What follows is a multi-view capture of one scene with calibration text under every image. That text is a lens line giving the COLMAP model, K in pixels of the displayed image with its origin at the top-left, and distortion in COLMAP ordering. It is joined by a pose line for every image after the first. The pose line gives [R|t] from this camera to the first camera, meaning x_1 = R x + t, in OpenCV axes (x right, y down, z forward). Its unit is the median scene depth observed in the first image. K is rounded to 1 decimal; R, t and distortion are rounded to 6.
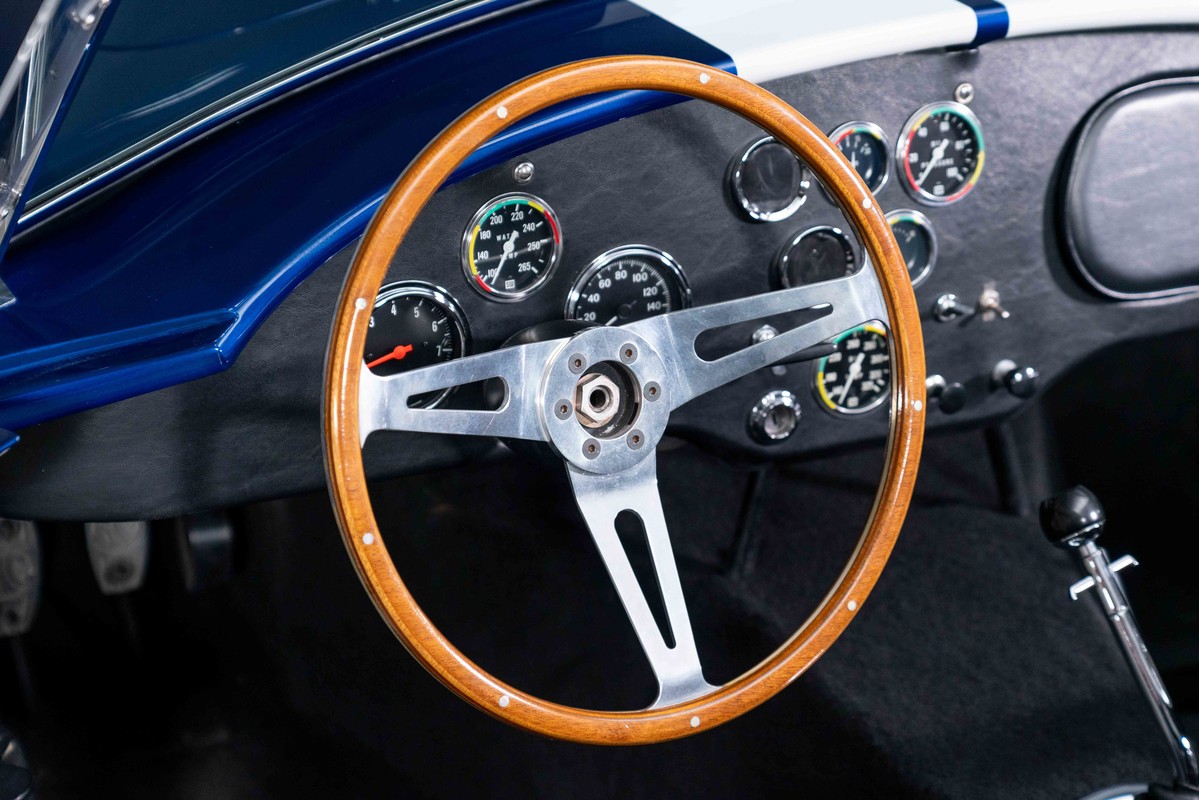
lens RADIAL K [[2348.5, 0, 599.5], [0, 2348.5, 400.0], [0, 0, 1]] dist [-0.000957, -0.104727]
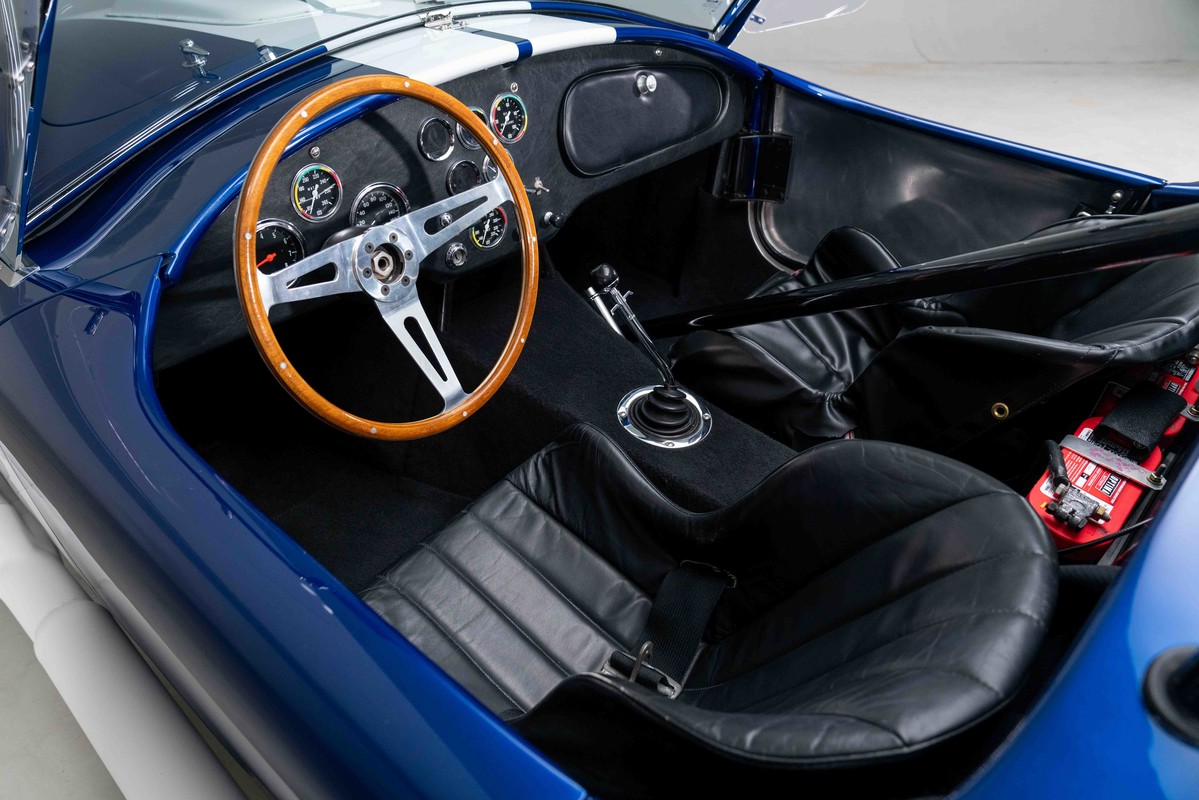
lens RADIAL K [[878.7, 0, 600.3], [0, 878.7, 395.1], [0, 0, 1]] dist [-0.033080, 0.005050]
pose [[0.943847, -0.212995, 0.252559, -0.035013], [0.163843, 0.965580, 0.202019, -0.011980], [-0.286895, -0.149295, 0.946257, 0.235317]]
